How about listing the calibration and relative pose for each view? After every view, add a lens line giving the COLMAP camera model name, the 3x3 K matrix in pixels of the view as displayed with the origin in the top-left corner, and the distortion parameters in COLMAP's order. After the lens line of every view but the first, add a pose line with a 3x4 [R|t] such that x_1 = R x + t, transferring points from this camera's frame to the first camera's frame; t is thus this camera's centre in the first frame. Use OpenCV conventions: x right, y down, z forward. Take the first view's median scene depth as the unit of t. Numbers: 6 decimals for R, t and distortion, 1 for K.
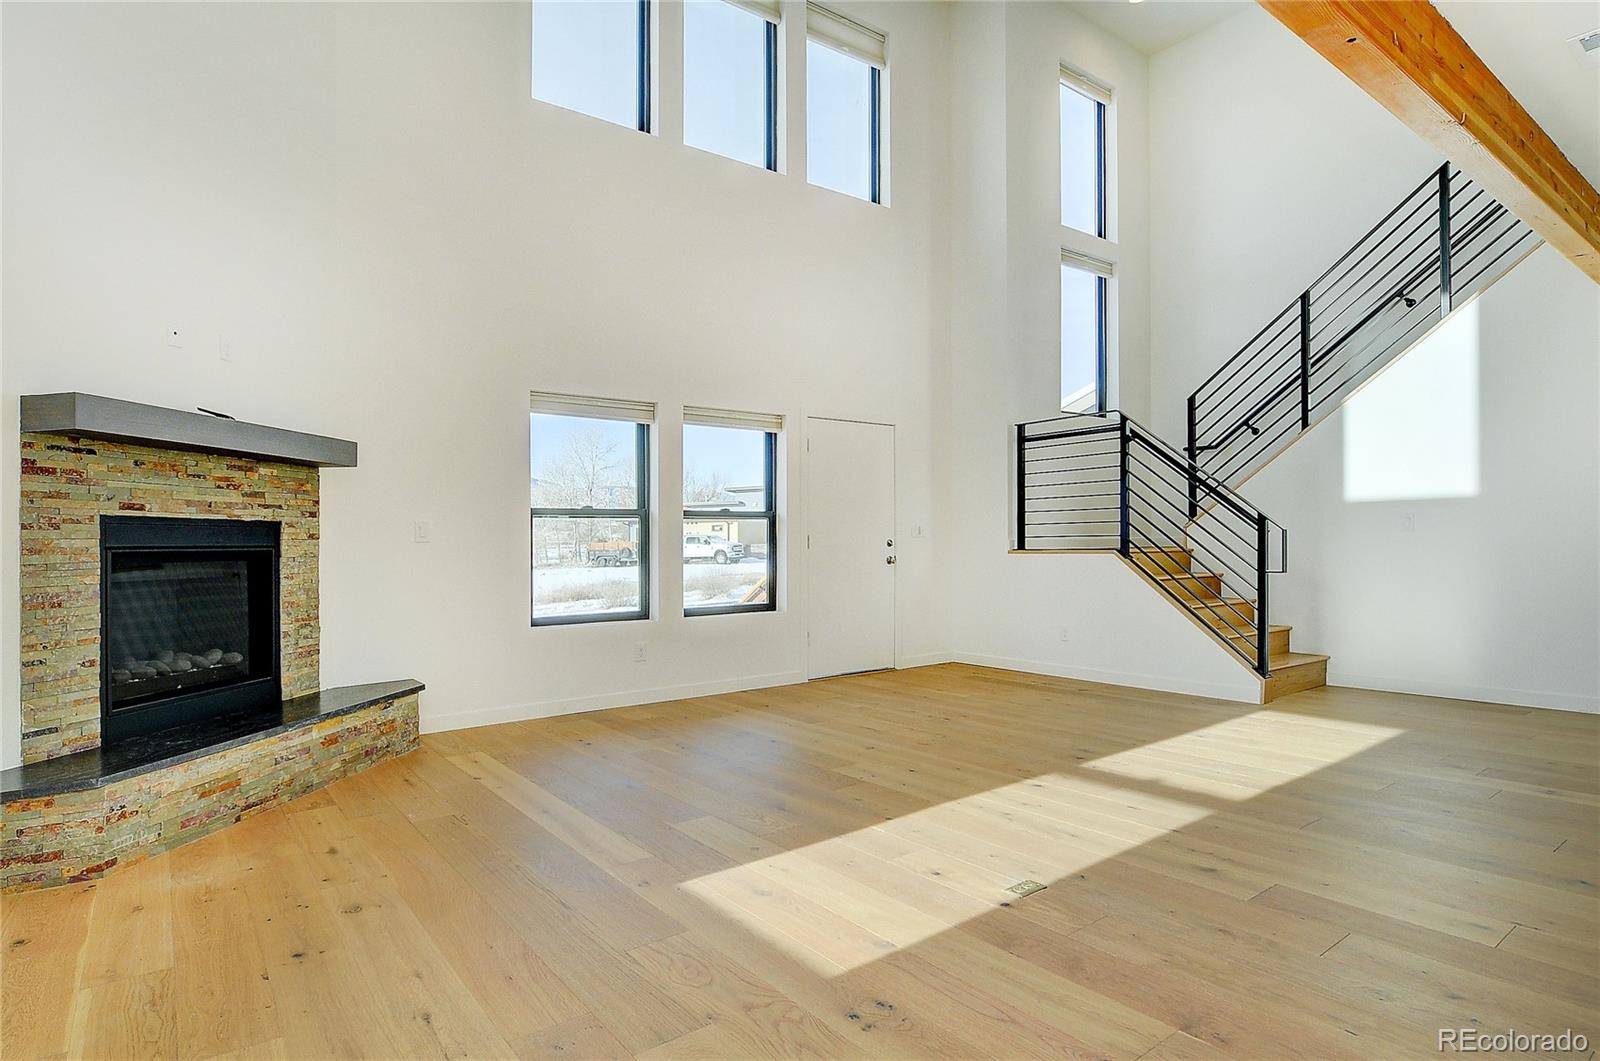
lens RADIAL K [[874.7, 0, 788.2], [0, 874.7, 543.2], [0, 0, 1]] dist [-0.009488, 0.000936]
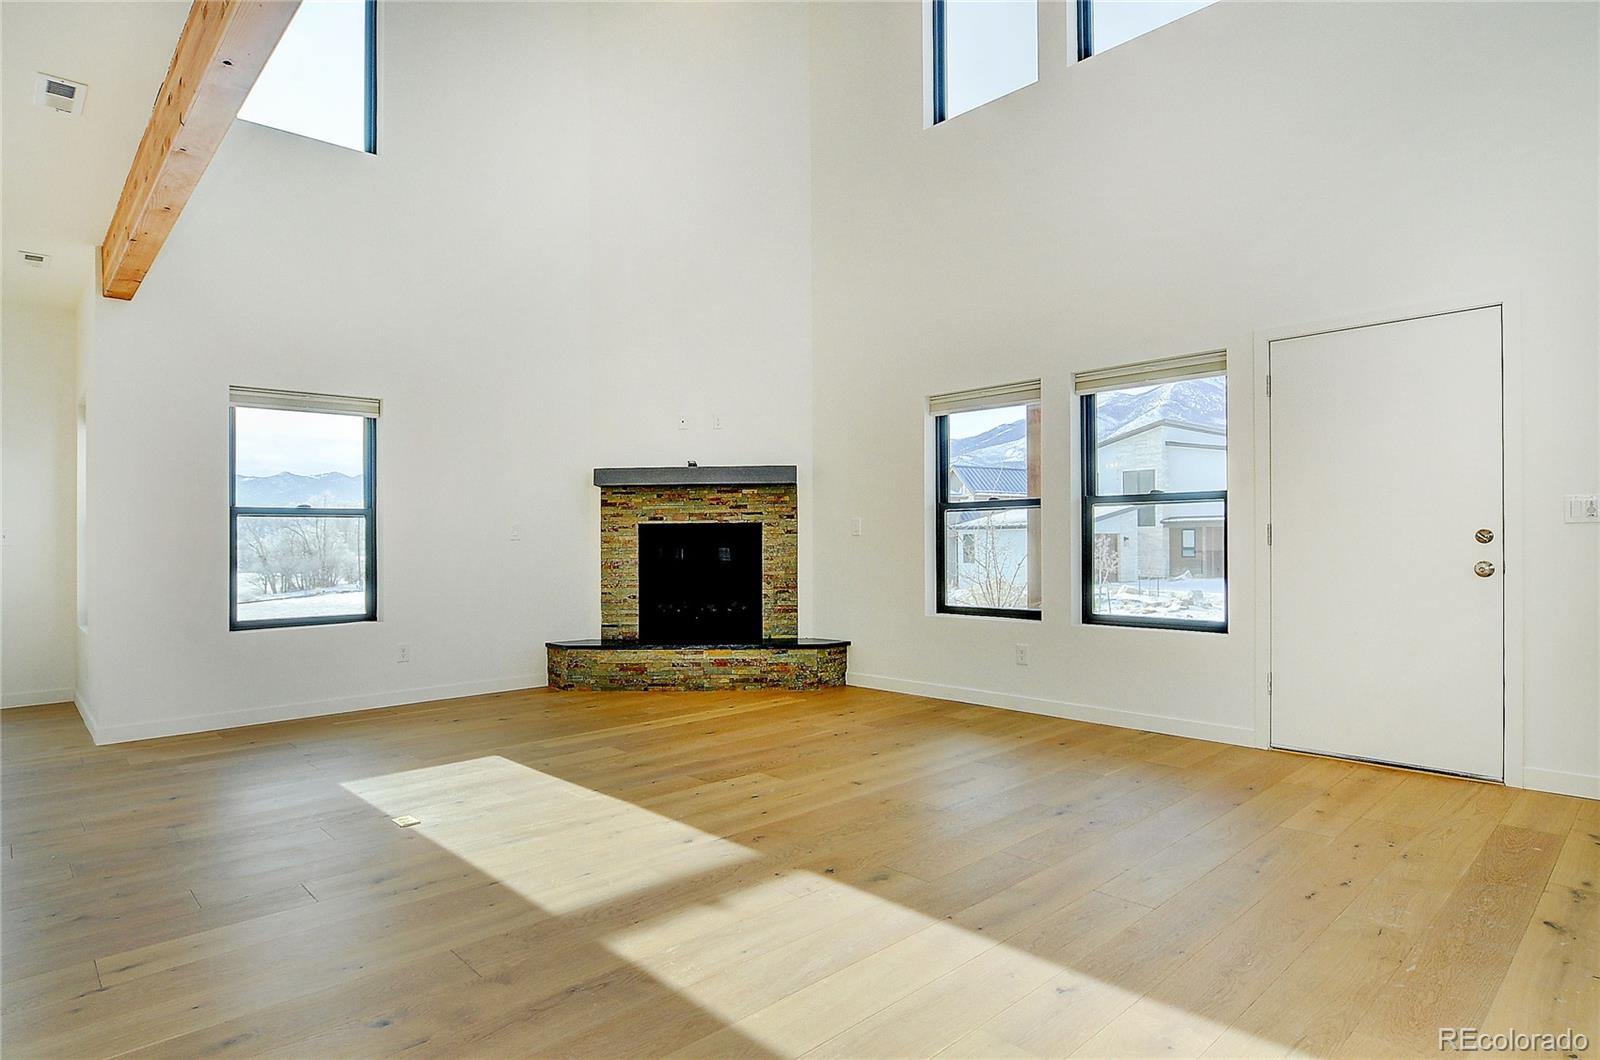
lens RADIAL K [[891.3, 0, 785.5], [0, 891.3, 535.2], [0, 0, 1]] dist [-0.008236, -0.000906]
pose [[0.085097, 0.006666, -0.996350, 1.243555], [0.010277, 0.999919, 0.007567, -0.017527], [0.996320, -0.010884, 0.085022, 1.125661]]
